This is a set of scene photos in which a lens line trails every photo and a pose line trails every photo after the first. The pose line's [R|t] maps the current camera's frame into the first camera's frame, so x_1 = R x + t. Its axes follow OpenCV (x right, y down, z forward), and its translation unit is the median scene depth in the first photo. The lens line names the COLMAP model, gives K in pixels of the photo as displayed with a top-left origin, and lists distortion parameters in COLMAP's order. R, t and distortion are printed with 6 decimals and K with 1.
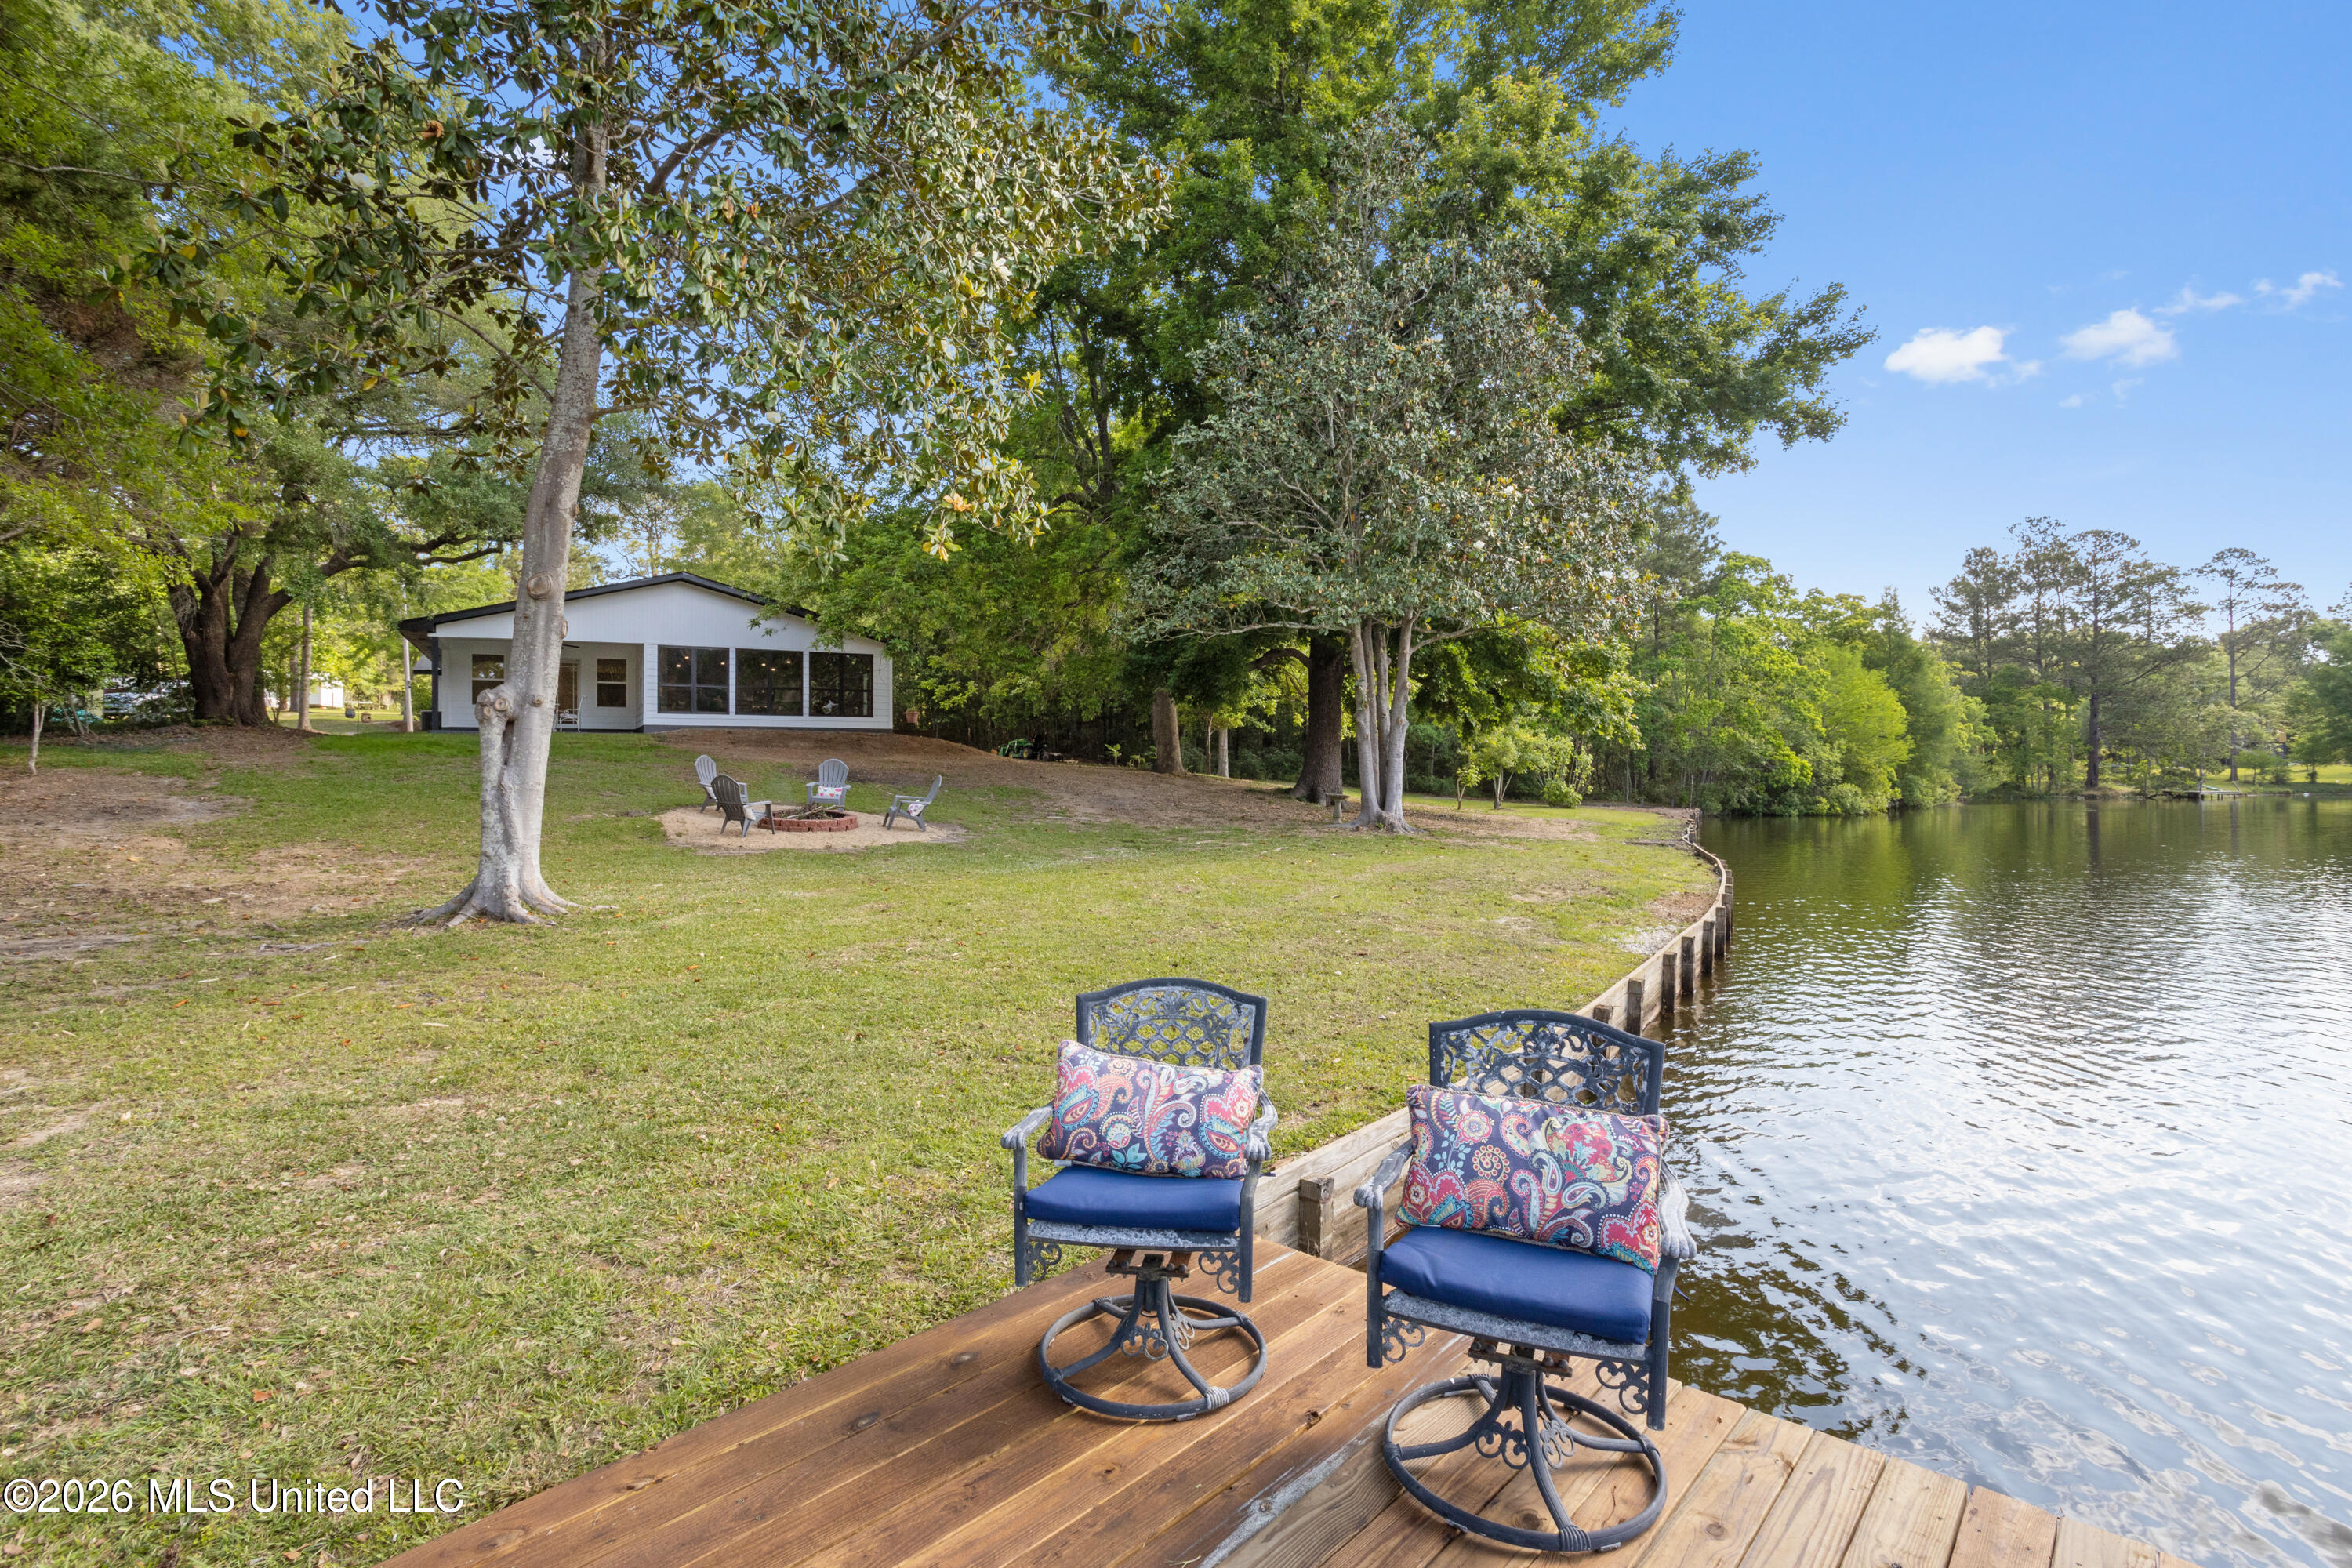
lens RADIAL K [[1148.7, 0, 1158.3], [0, 1148.7, 767.2], [0, 0, 1]] dist [-0.006557, -0.000392]
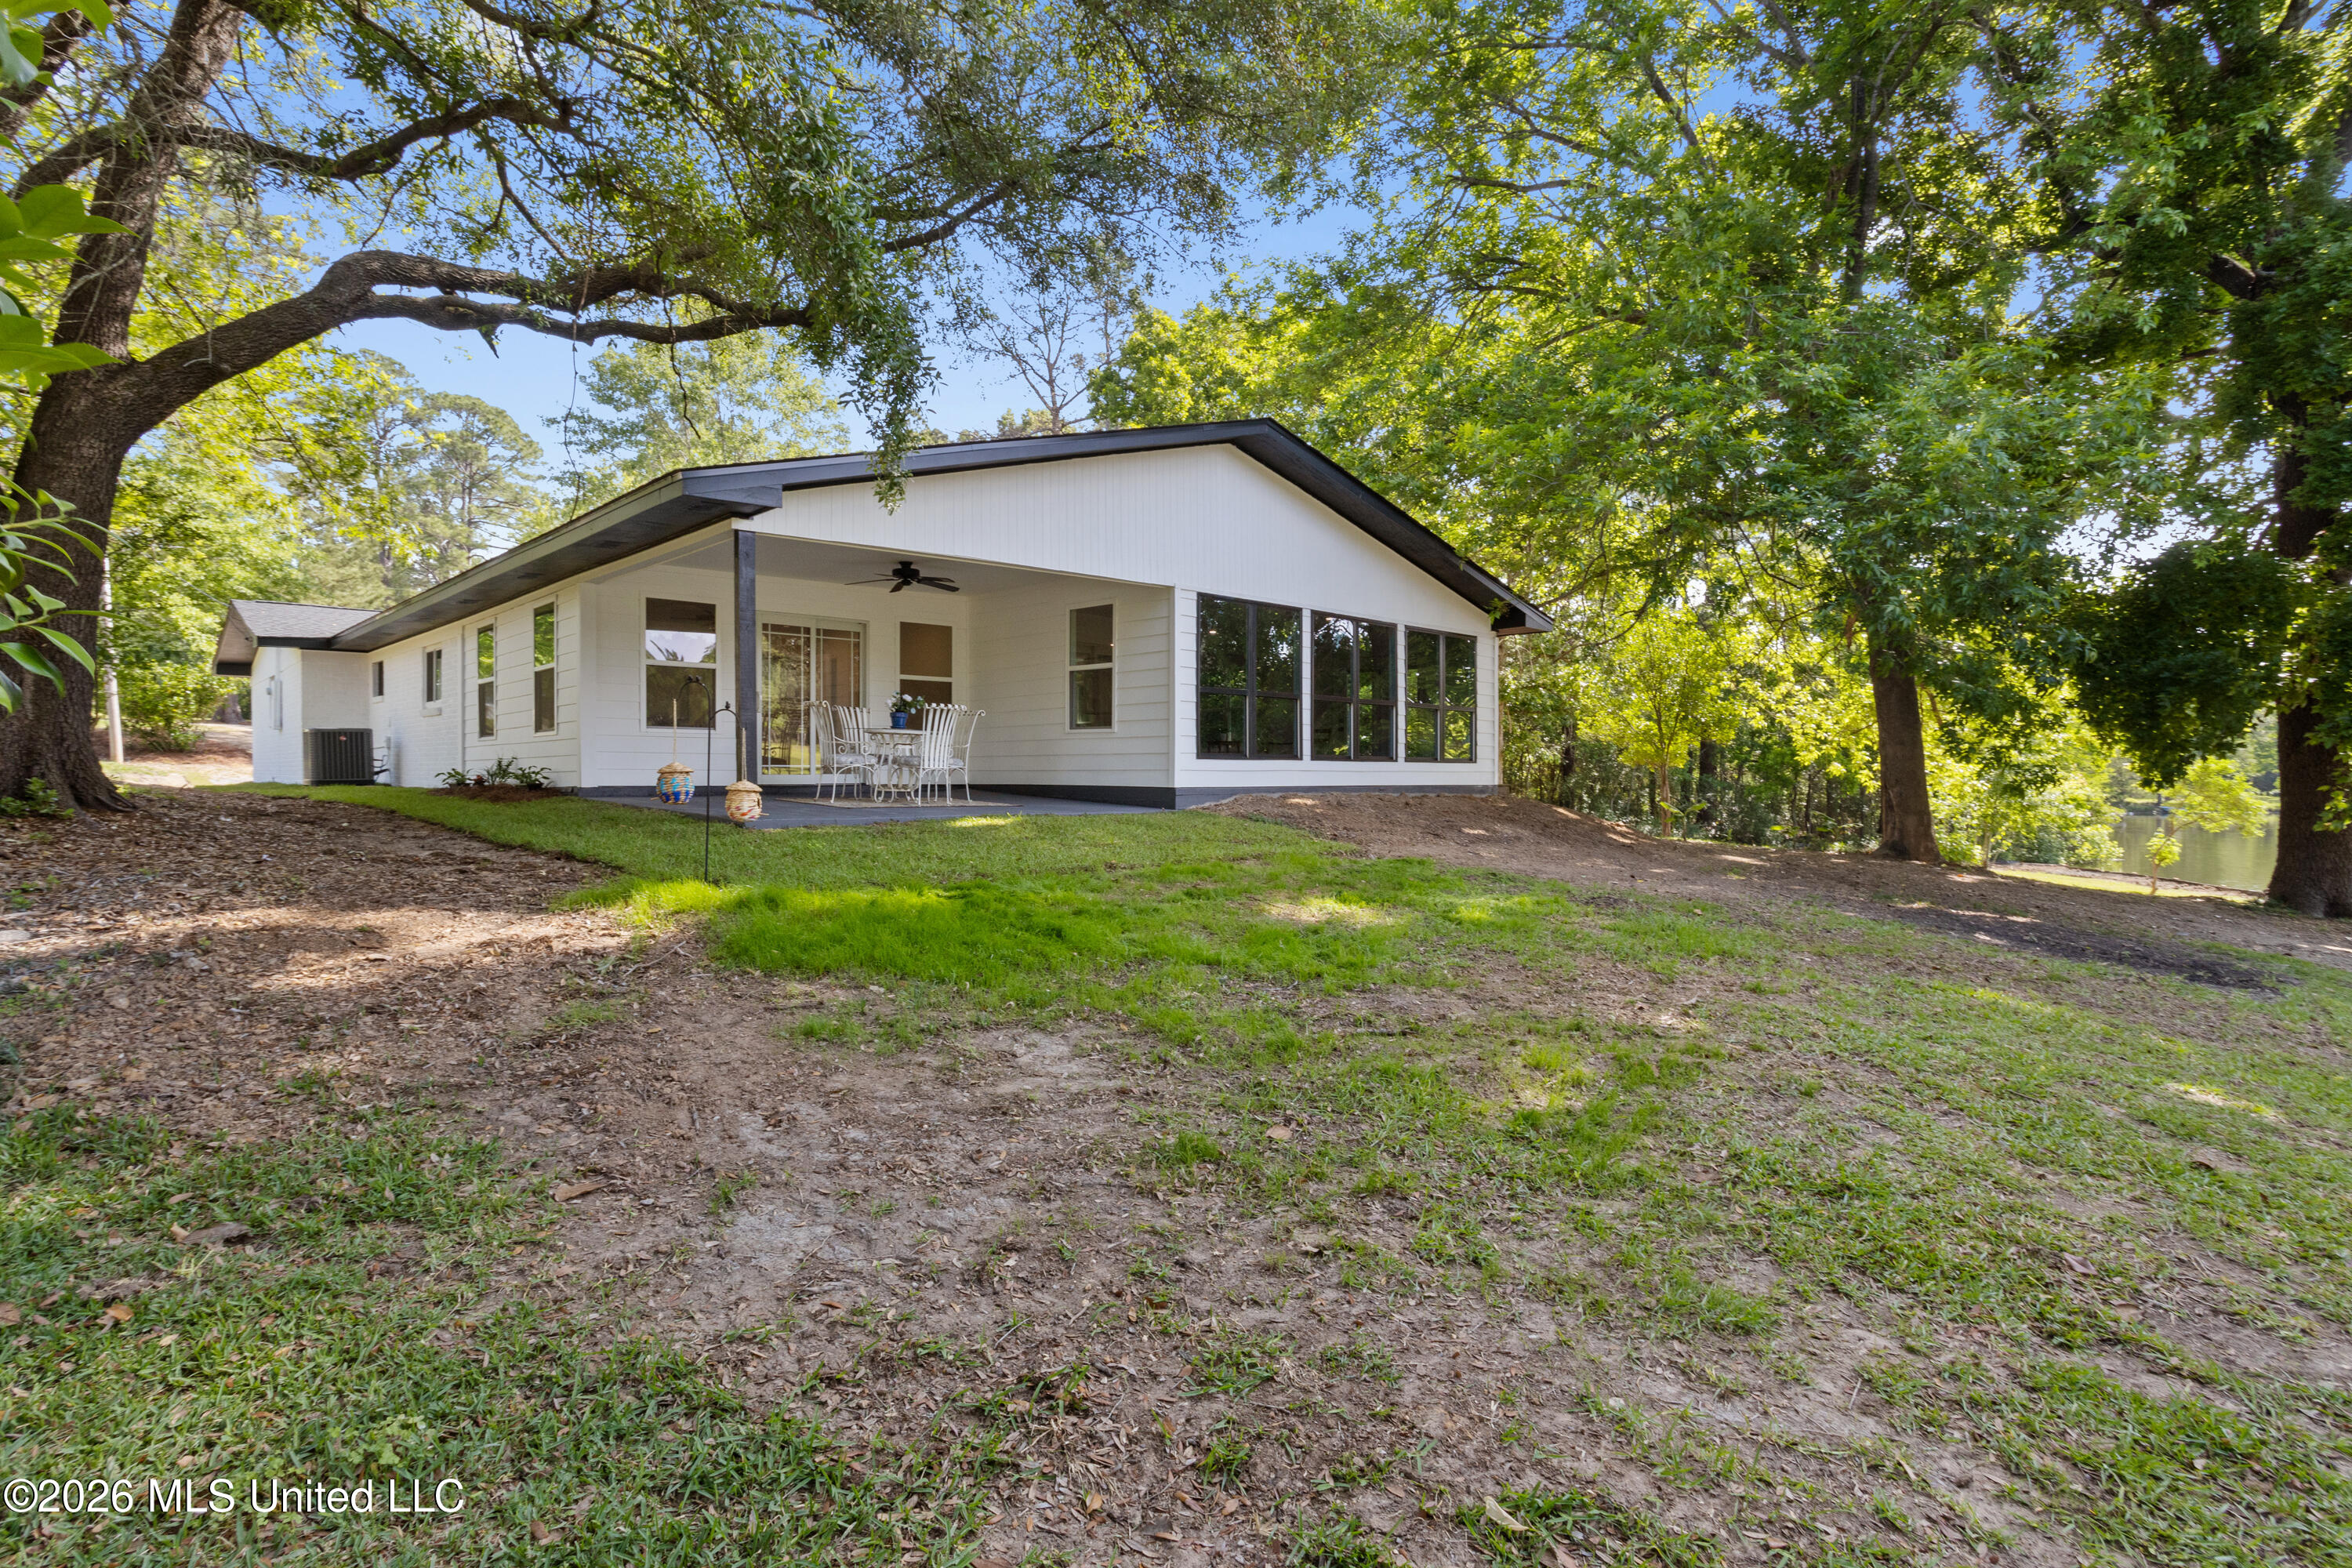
lens RADIAL K [[1148.7, 0, 1177.3], [0, 1148.7, 787.6], [0, 0, 1]] dist [-0.006557, -0.000392]
pose [[0.975101, -0.000669, 0.221761, -0.553855], [0.001468, 0.999993, -0.003435, -0.036325], [-0.221758, 0.003675, 0.975095, 0.629208]]
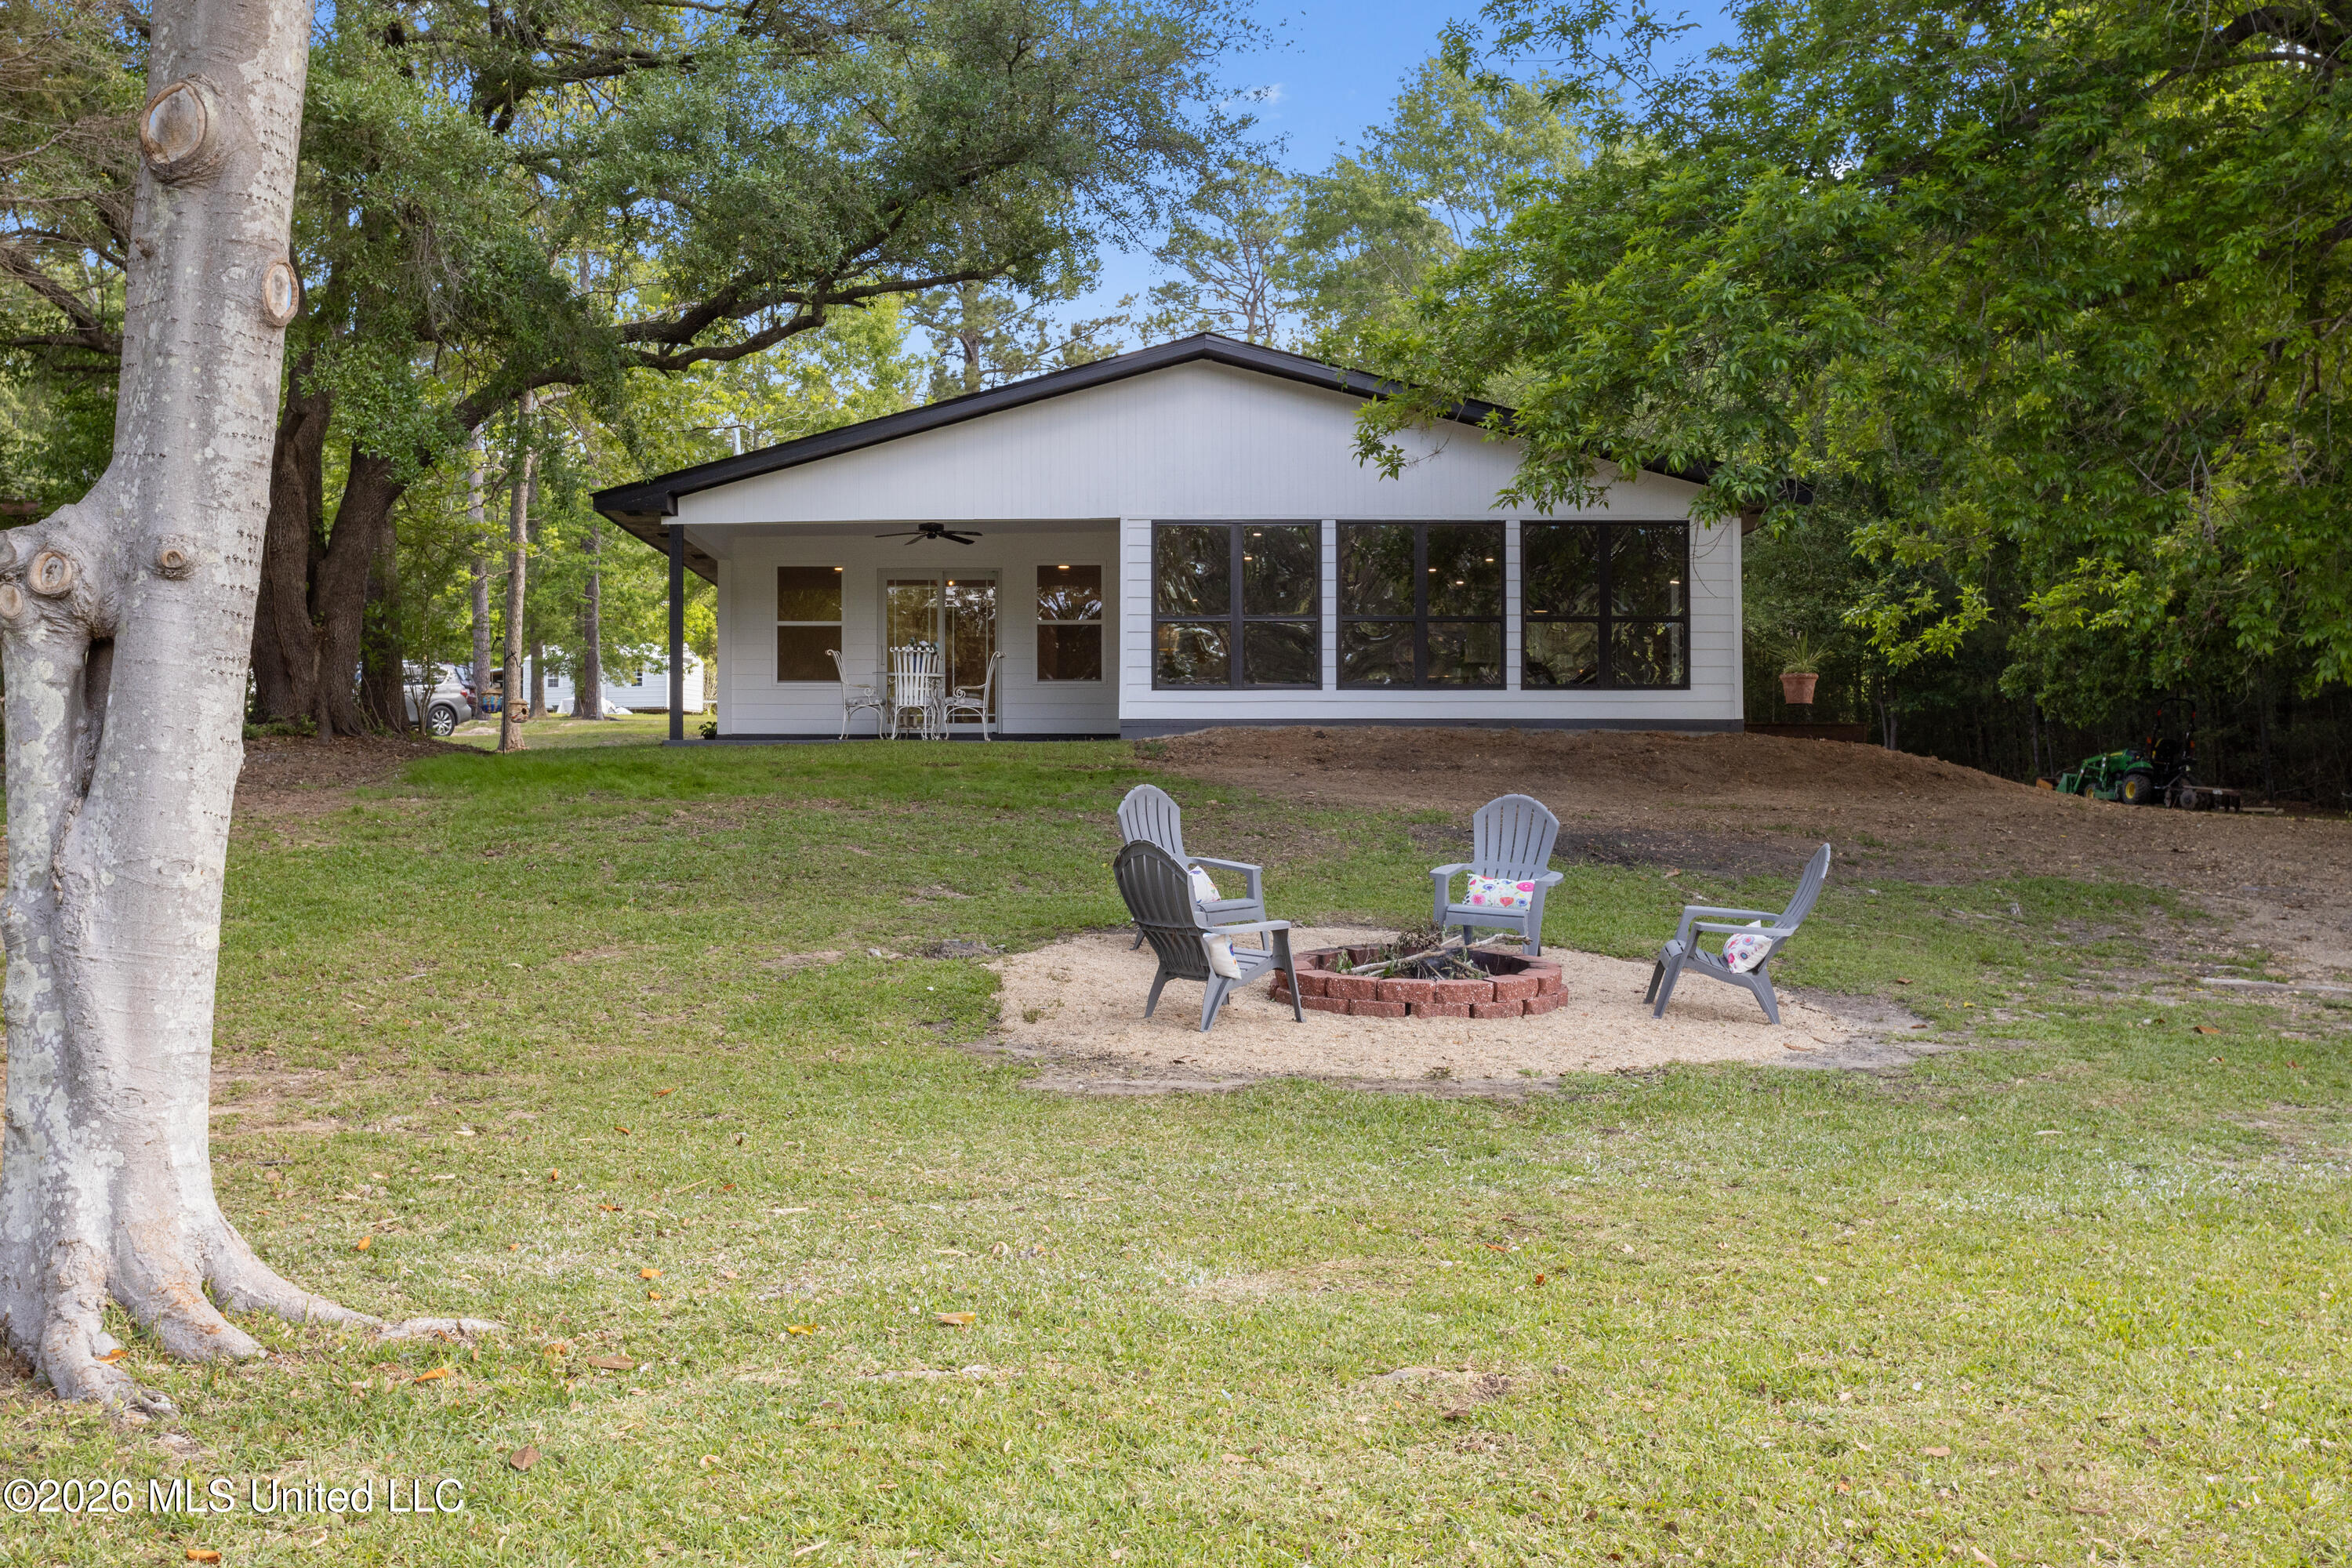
lens RADIAL K [[2601.6, 0, 1164.2], [0, 2601.6, 776.5], [0, 0, 1]] dist [0.016908, 0.000000]
pose [[0.890676, -0.012425, -0.454468, -0.020278], [0.003203, 0.999773, -0.021055, 0.002468], [0.454626, 0.017298, 0.890514, 0.199631]]
